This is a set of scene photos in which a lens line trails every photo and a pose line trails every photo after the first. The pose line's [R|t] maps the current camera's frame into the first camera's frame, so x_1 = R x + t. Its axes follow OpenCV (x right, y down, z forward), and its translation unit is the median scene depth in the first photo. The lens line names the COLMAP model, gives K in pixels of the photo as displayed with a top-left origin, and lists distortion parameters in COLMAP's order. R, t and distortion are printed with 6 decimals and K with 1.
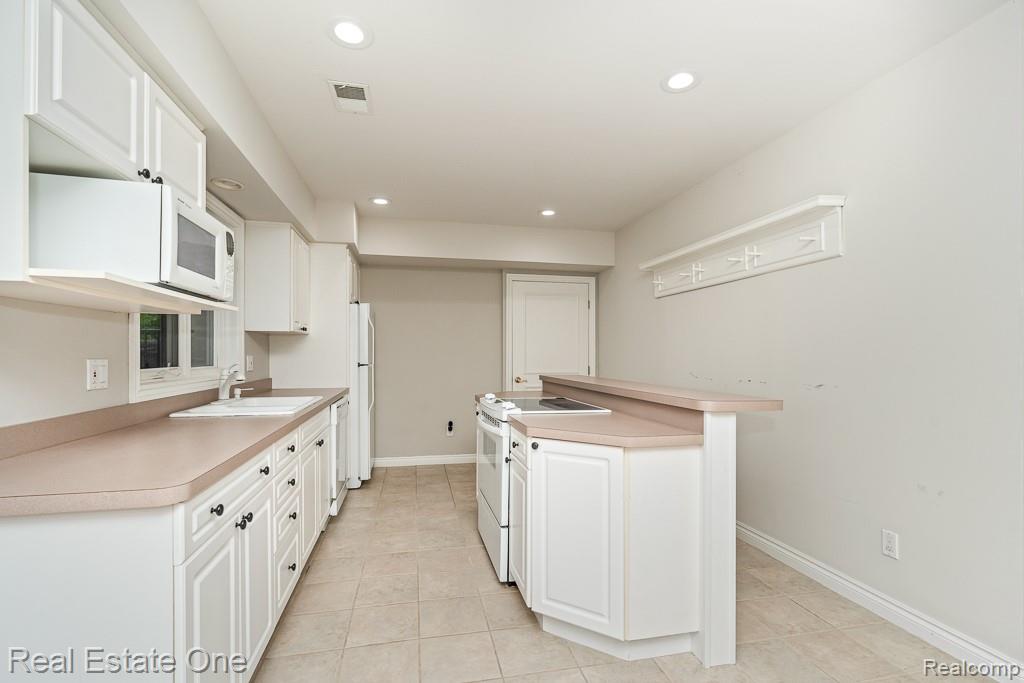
lens RADIAL K [[457.3, 0, 504.0], [0, 457.3, 354.9], [0, 0, 1]] dist [-0.003168, -0.000095]
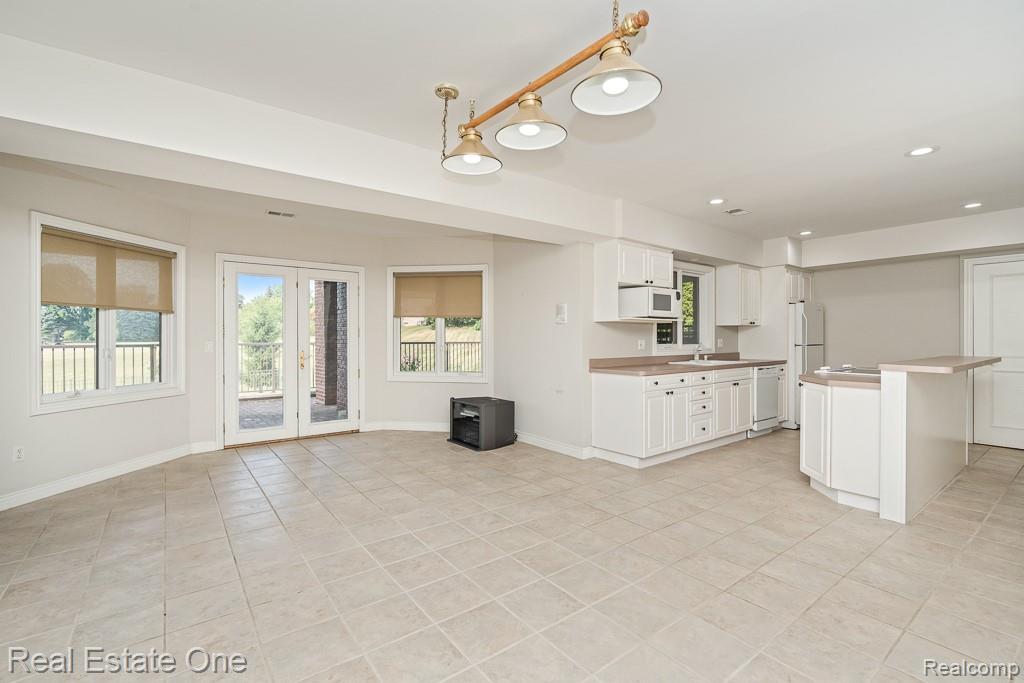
lens RADIAL K [[457.3, 0, 509.8], [0, 457.3, 339.2], [0, 0, 1]] dist [-0.003168, -0.000095]
pose [[0.429904, 0.001292, -0.902873, 1.095265], [-0.000693, 0.999999, 0.001101, 0.002779], [0.902874, 0.000152, 0.429905, -0.804133]]
